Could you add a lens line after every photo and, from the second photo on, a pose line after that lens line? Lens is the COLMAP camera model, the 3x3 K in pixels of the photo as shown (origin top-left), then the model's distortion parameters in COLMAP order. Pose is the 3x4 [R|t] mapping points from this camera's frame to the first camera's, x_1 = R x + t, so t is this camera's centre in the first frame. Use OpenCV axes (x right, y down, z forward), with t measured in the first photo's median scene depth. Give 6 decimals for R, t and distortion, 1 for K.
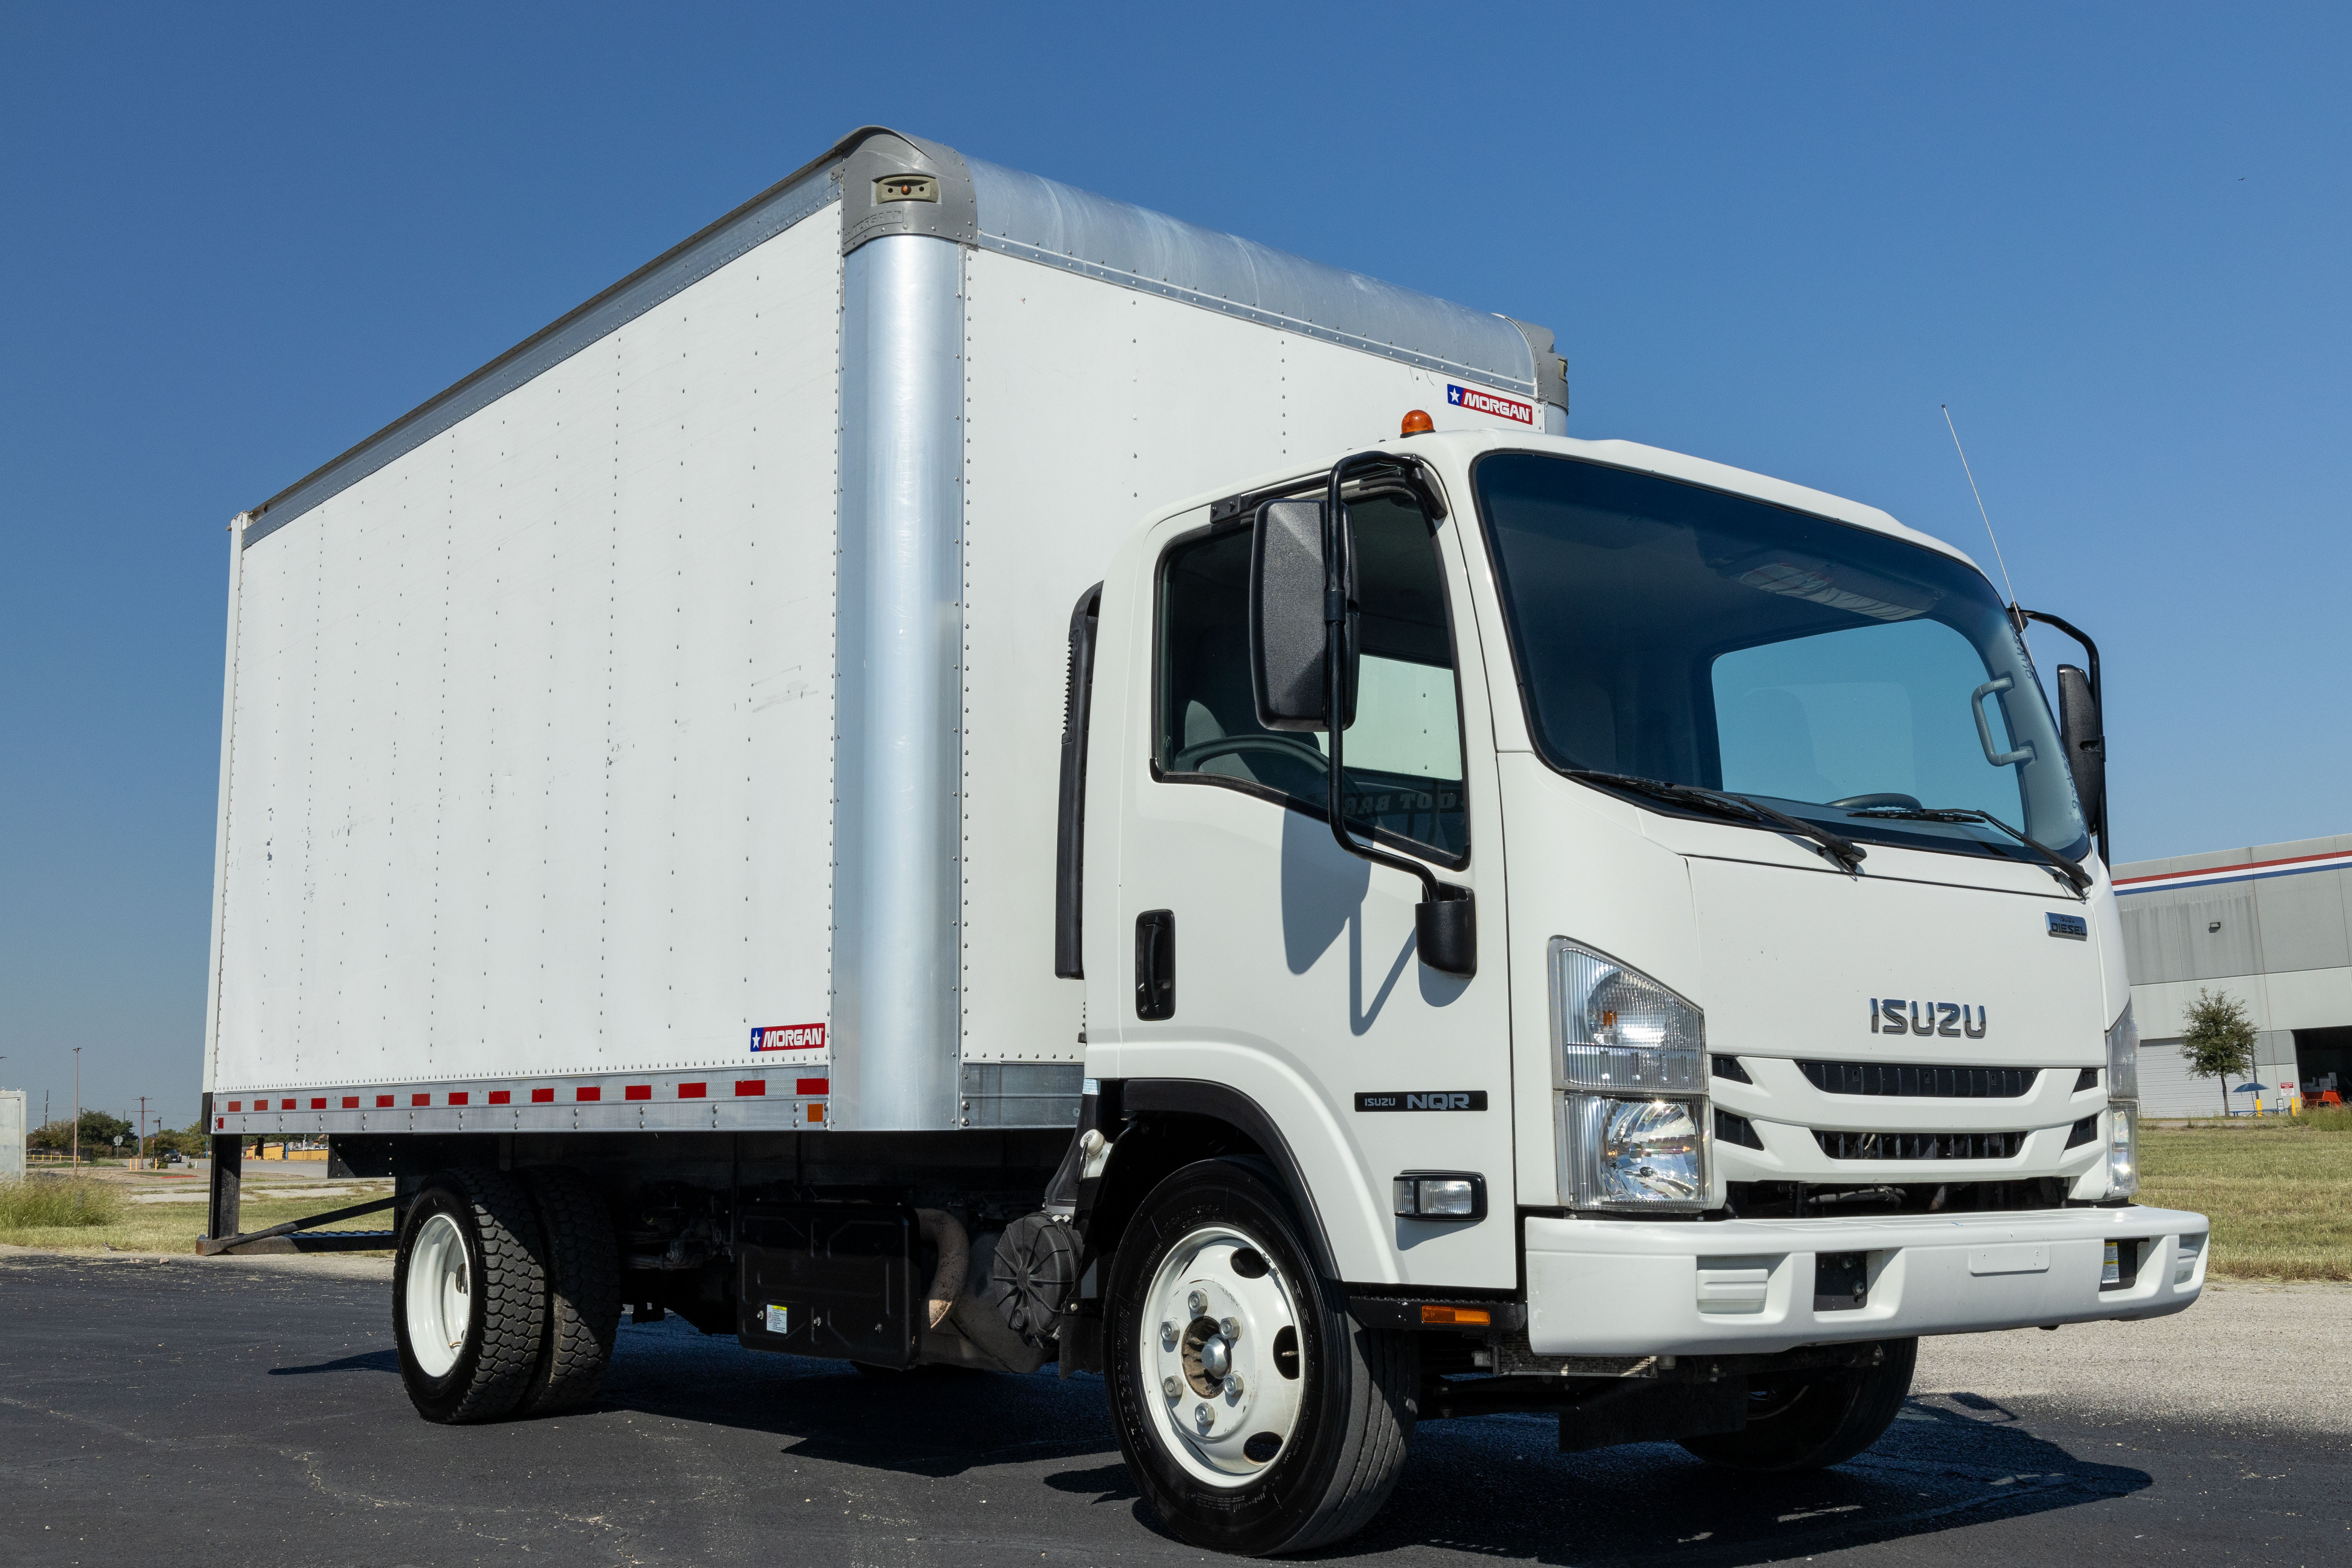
lens RADIAL K [[2448.0, 0, 1199.4], [0, 2448.0, 783.8], [0, 0, 1]] dist [0.005516, 0.000000]
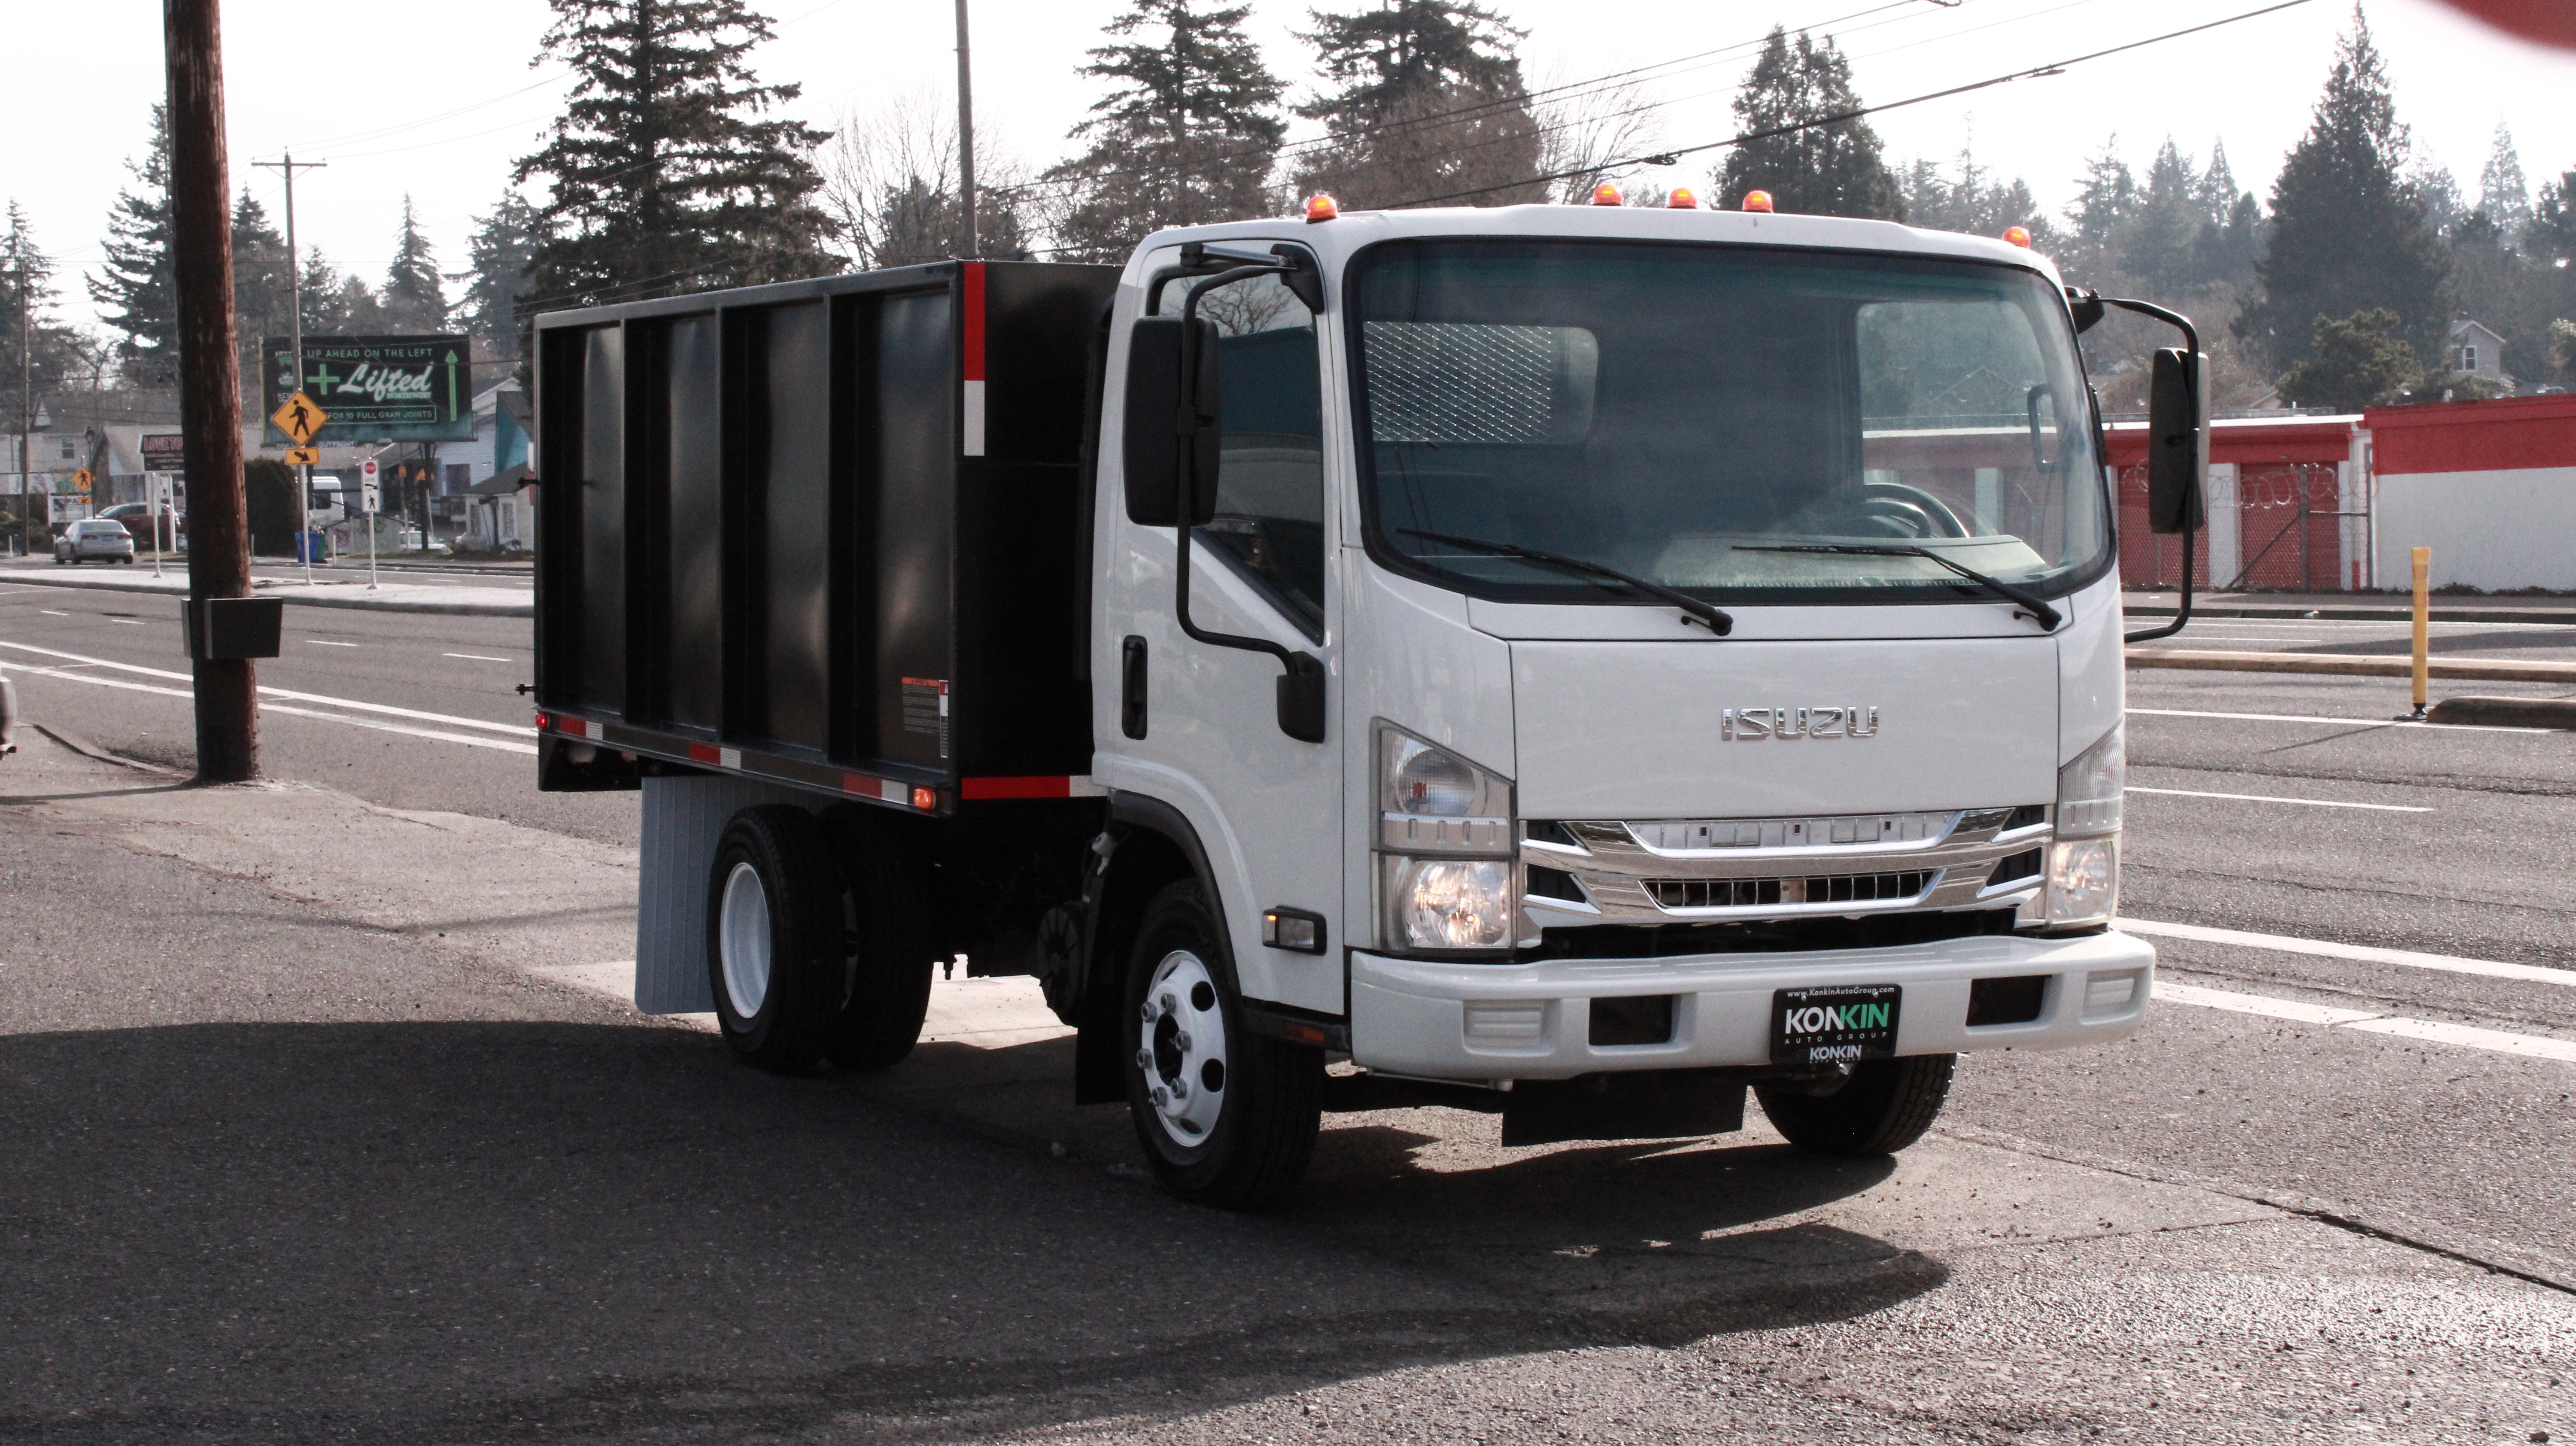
lens RADIAL K [[4328.7, 0, 1289.9], [0, 4328.7, 722.6], [0, 0, 1]] dist [0.009161, 0.000000]
pose [[0.974446, 0.024593, -0.223270, 0.502708], [0.019774, 0.980738, 0.194327, -0.294362], [0.223748, -0.193776, 0.955190, -0.836885]]
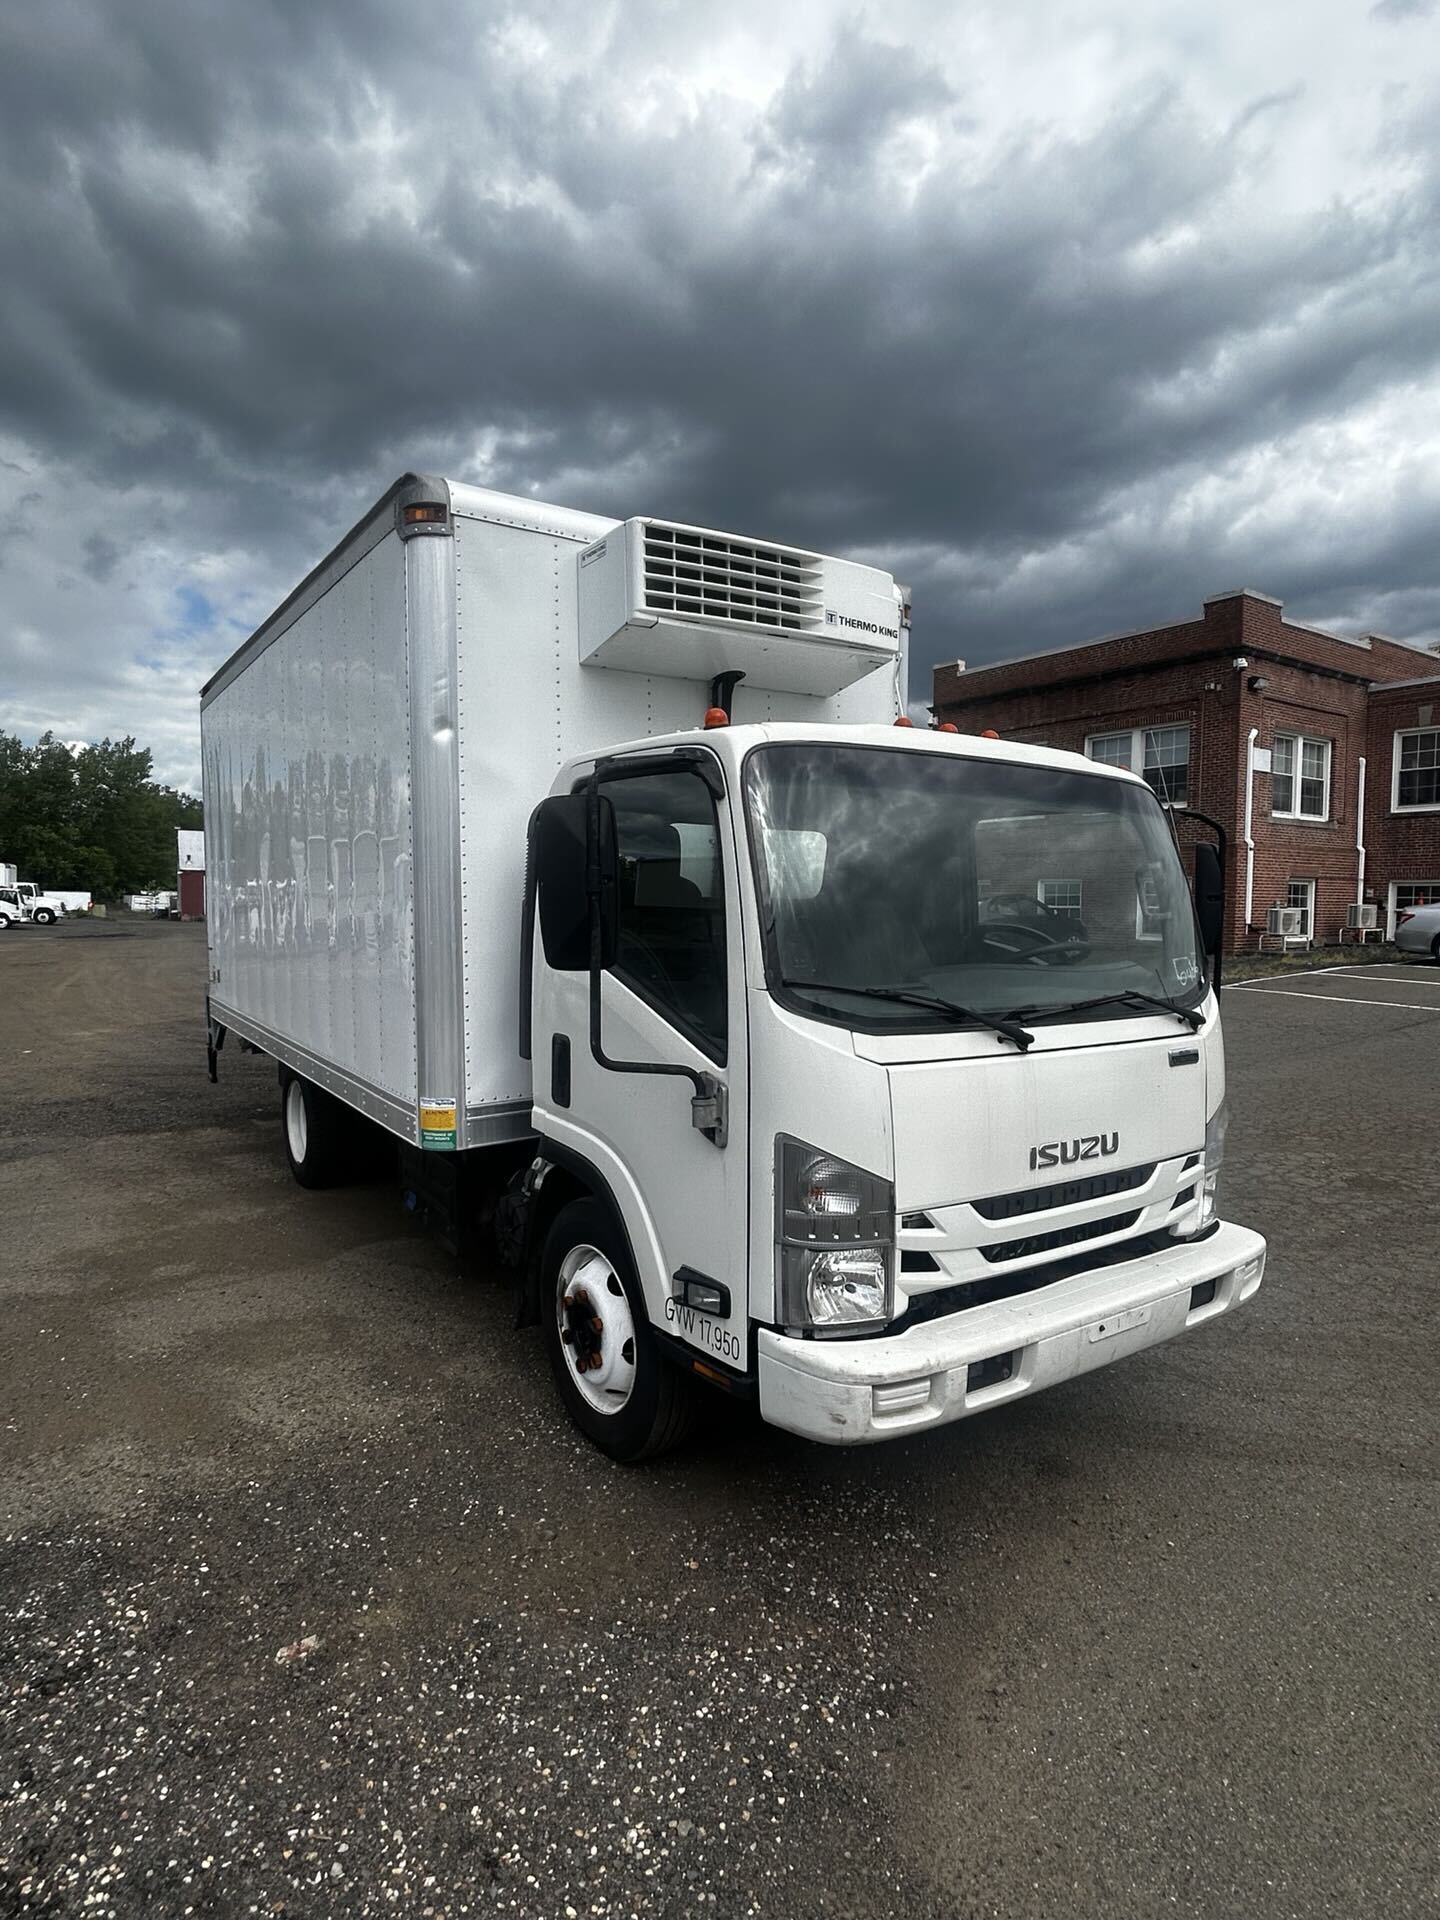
lens RADIAL K [[1048.5, 0, 706.0], [0, 1048.5, 954.1], [0, 0, 1]] dist [0.004380, 0.001284]
pose [[0.995452, 0.014591, -0.094137, 0.142352], [0.002891, 0.983117, 0.182953, -0.126239], [0.095217, -0.182393, 0.978604, 0.411896]]
